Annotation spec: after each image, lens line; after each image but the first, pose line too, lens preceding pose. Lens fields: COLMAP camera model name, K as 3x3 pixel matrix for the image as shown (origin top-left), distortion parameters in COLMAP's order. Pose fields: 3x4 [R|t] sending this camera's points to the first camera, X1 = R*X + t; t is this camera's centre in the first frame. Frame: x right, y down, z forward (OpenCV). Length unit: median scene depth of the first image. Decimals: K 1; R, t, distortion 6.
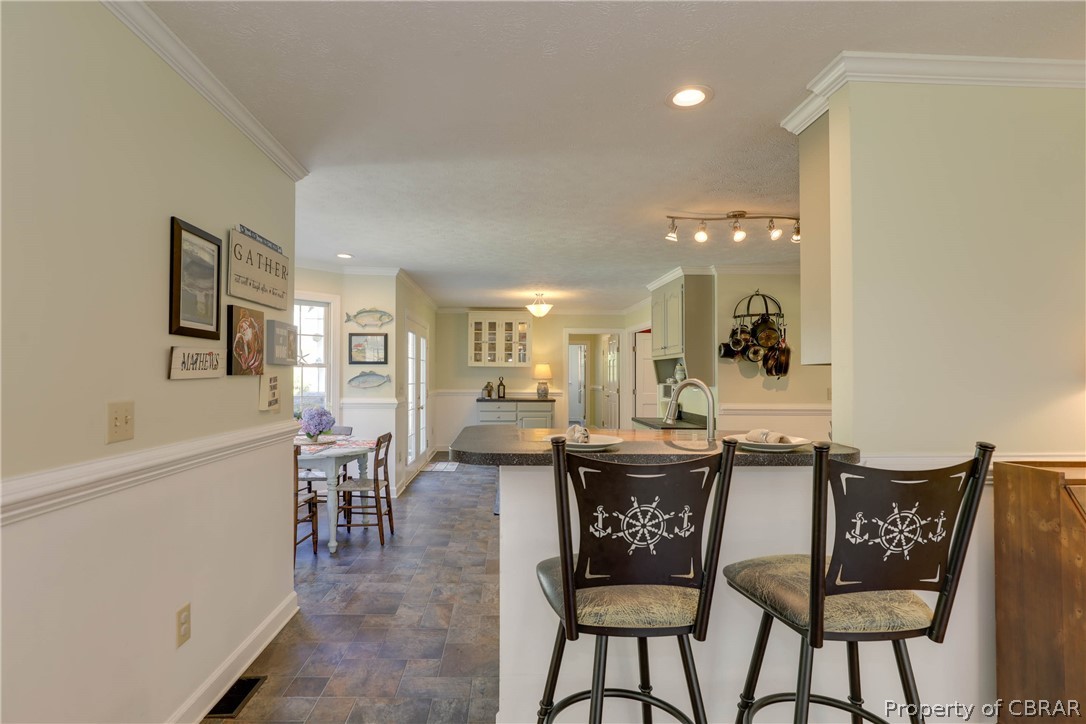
lens RADIAL K [[570.5, 0, 539.4], [0, 570.5, 366.5], [0, 0, 1]] dist [-0.003848, -0.000432]
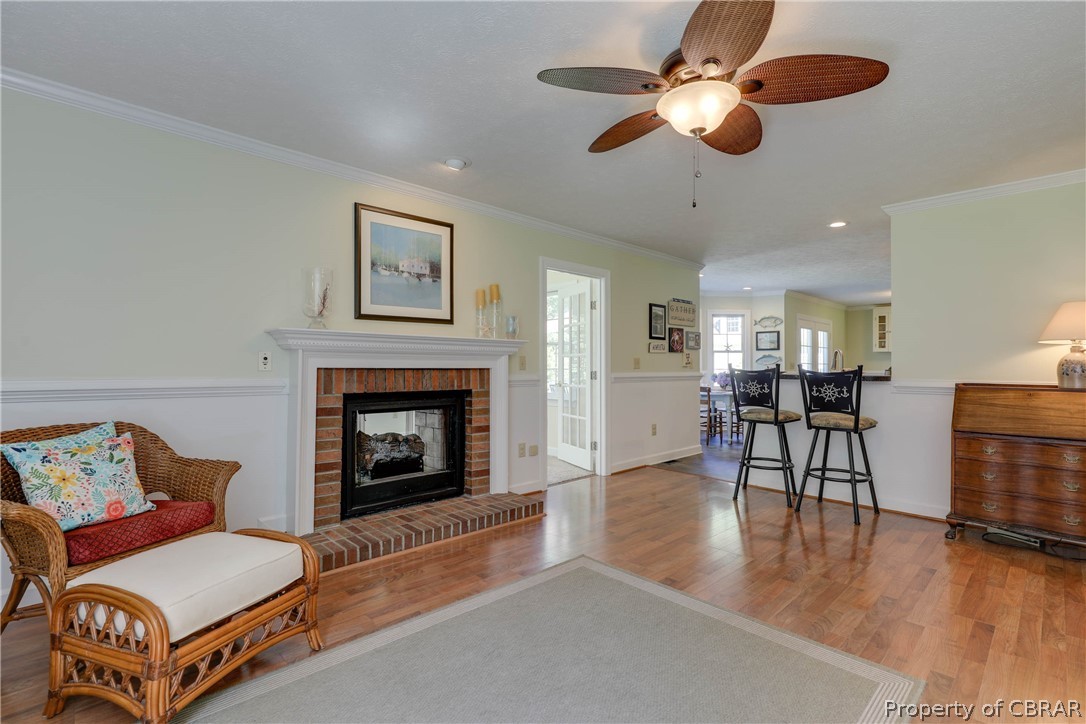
lens RADIAL K [[509.0, 0, 541.1], [0, 509.0, 361.7], [0, 0, 1]] dist [-0.000689, 0.000535]
pose [[0.660103, -0.004700, -0.751160, 0.853868], [0.008908, 0.999959, 0.001572, 0.048267], [0.751122, -0.007728, 0.660118, -1.051524]]
